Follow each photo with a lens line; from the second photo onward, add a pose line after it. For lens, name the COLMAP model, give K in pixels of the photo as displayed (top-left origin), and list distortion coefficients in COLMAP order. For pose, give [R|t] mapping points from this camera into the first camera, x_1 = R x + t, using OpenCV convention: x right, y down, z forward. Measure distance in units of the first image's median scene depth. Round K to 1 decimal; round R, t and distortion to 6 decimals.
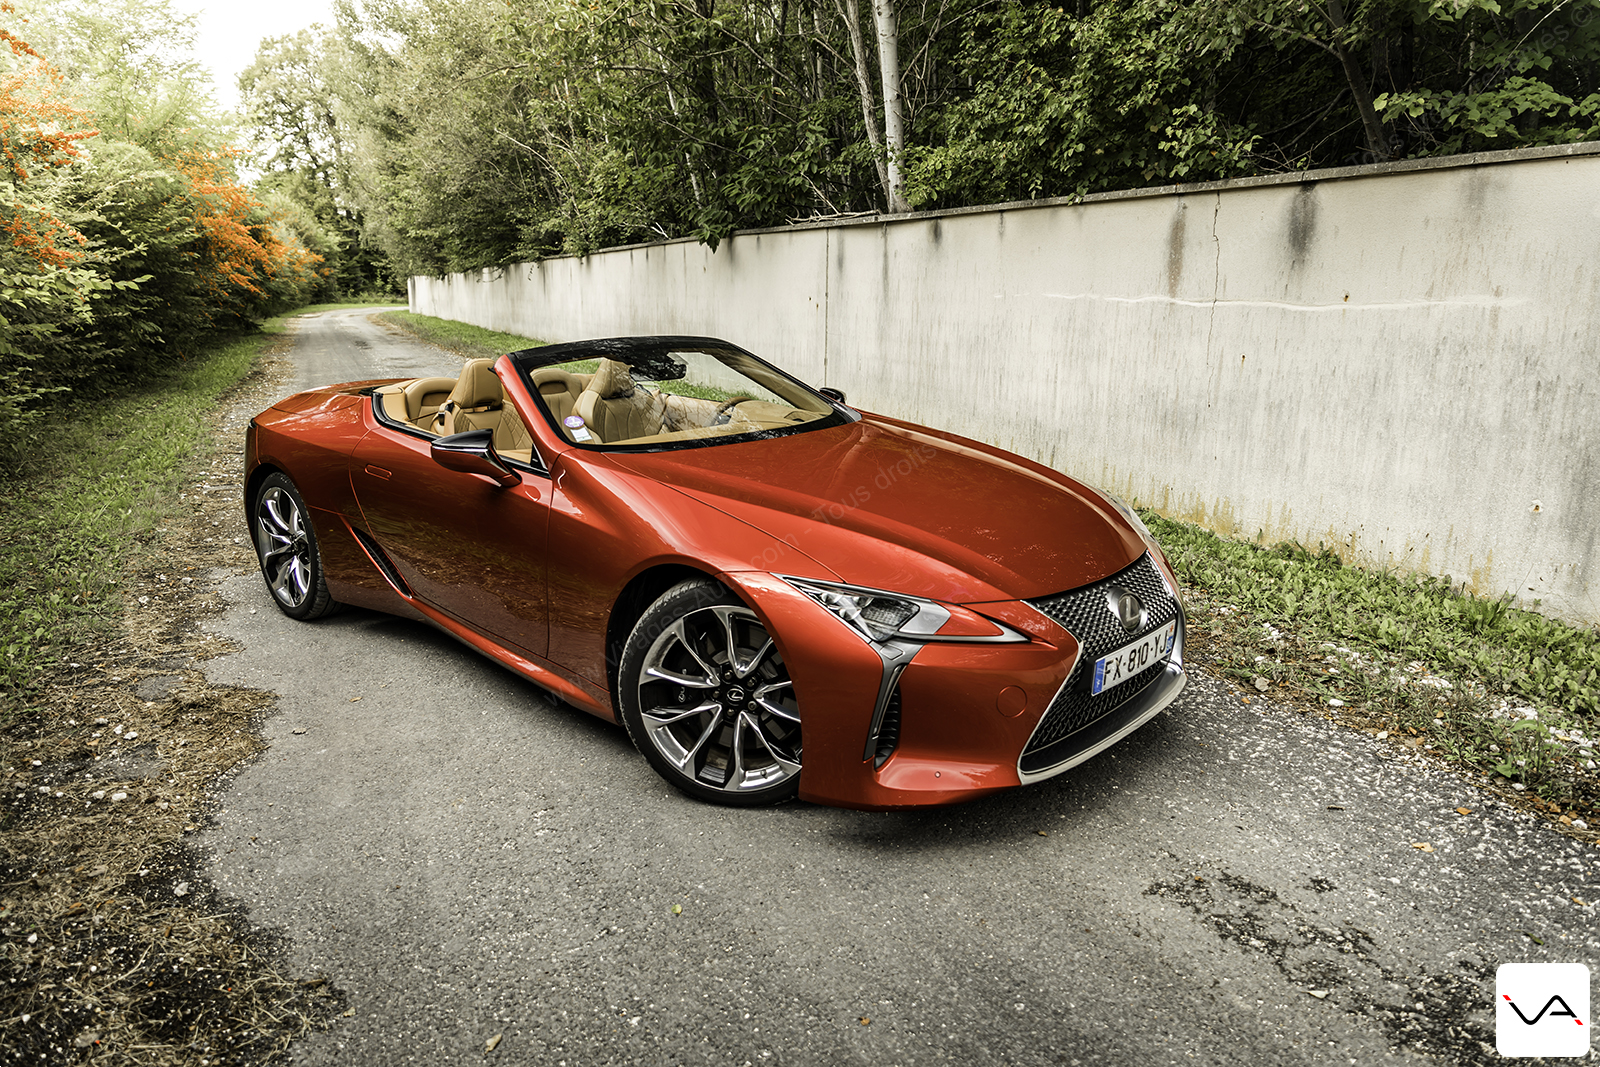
lens RADIAL K [[1075.8, 0, 800.0], [0, 1075.8, 533.5], [0, 0, 1]] dist [-0.002949, -0.003093]
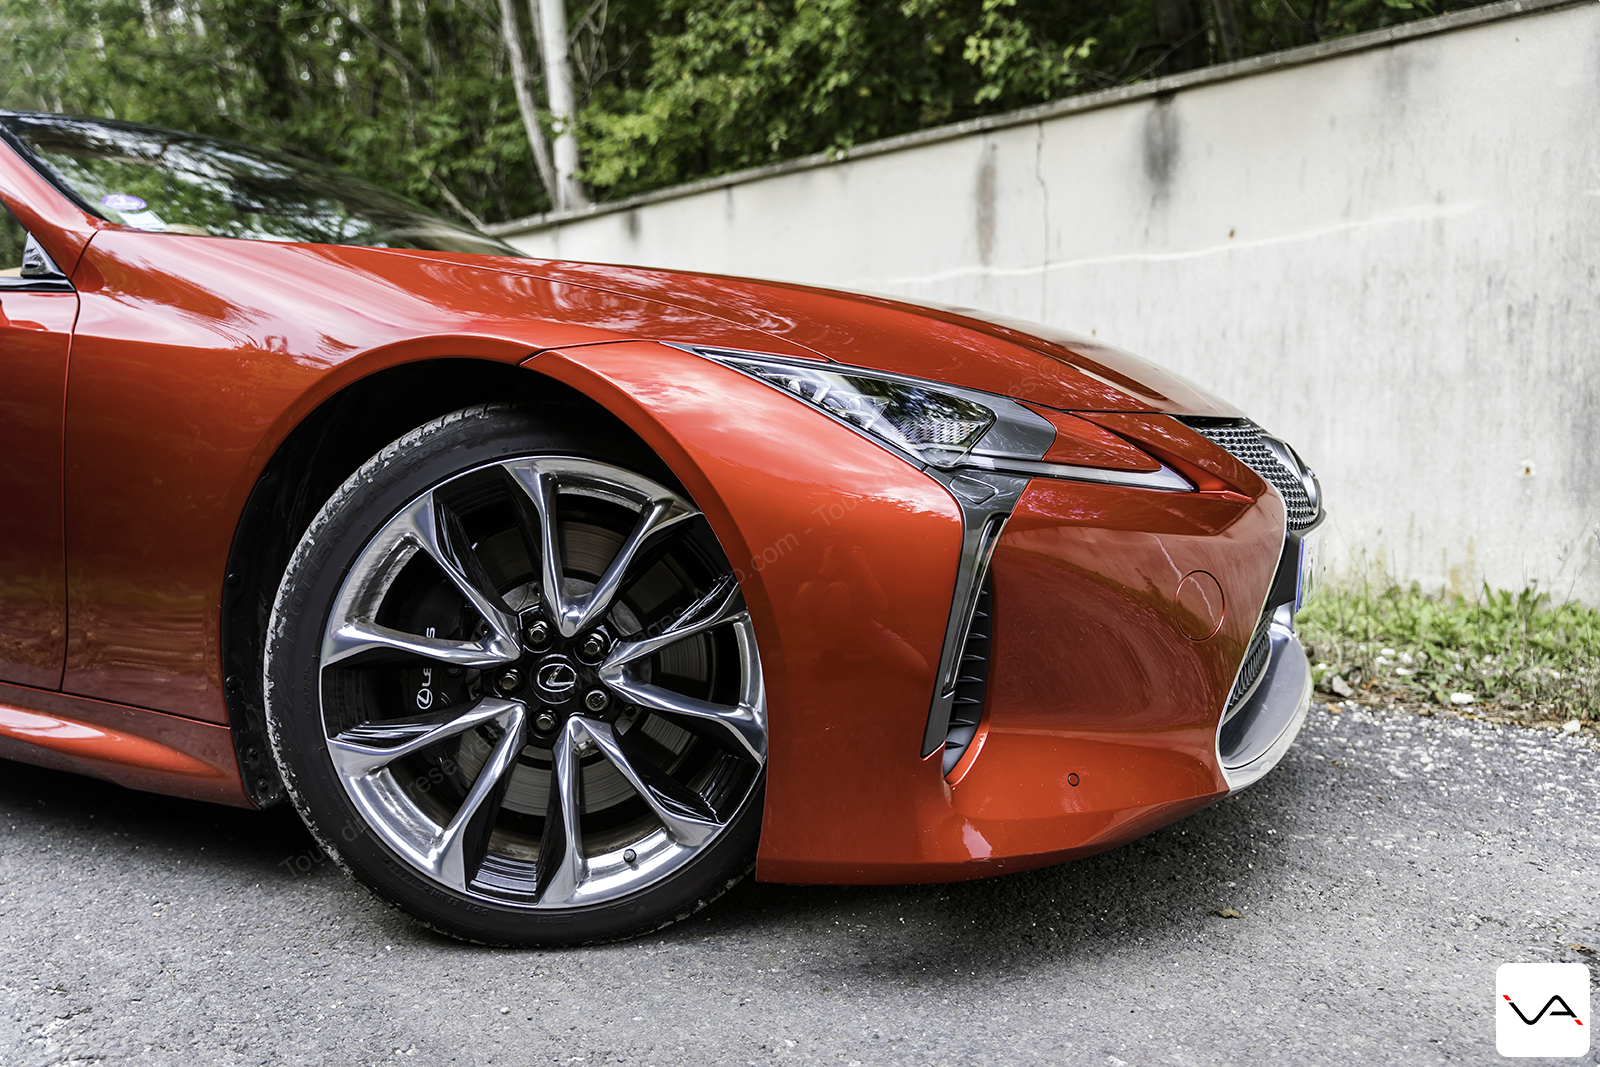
lens RADIAL K [[1323.8, 0, 800.0], [0, 1323.8, 533.5], [0, 0, 1]] dist [-0.002858, 0.002173]
pose [[0.954218, -0.033068, 0.297280, -0.073713], [0.075917, 0.988100, -0.133769, 0.102549], [-0.289319, 0.150214, 0.945373, 0.274511]]
